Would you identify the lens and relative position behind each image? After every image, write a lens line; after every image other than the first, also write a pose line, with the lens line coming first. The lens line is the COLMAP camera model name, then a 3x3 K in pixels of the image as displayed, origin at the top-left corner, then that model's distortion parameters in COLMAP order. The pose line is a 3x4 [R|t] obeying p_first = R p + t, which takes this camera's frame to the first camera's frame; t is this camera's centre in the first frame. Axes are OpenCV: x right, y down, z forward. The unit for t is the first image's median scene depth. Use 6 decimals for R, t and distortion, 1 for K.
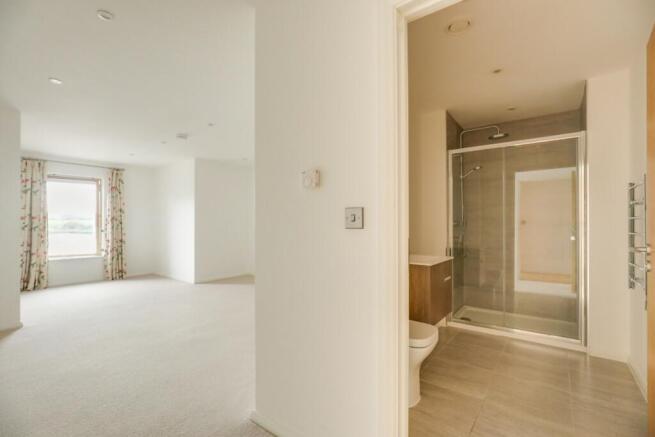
lens RADIAL K [[315.3, 0, 327.5], [0, 315.3, 218.5], [0, 0, 1]] dist [-0.001688, -0.000096]
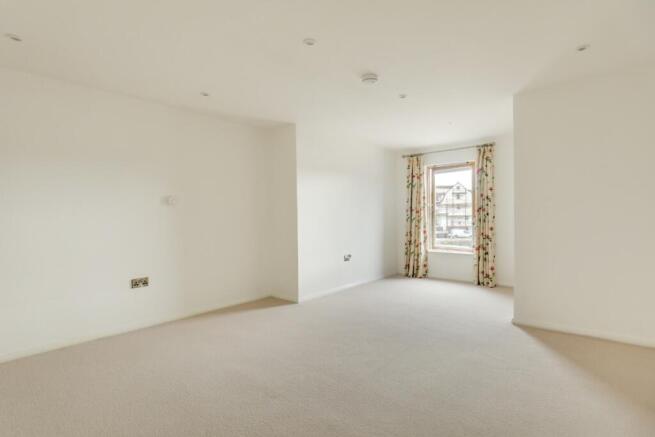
lens RADIAL K [[315.3, 0, 327.5], [0, 315.3, 218.5], [0, 0, 1]] dist [-0.001688, -0.000096]
pose [[-0.021872, 0.003732, -0.999754, 0.147338], [0.016315, 0.999861, 0.003375, 0.018623], [0.999628, -0.016237, -0.021930, 0.731847]]
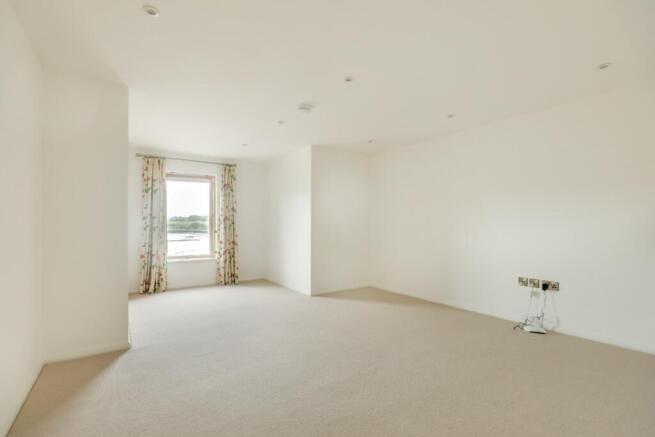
lens RADIAL K [[315.3, 0, 327.5], [0, 315.3, 218.5], [0, 0, 1]] dist [-0.001688, -0.000096]
pose [[0.959594, -0.002850, -0.281373, -0.152680], [0.002232, 0.999994, -0.002518, 0.004025], [0.281379, 0.001788, 0.959595, 0.224217]]
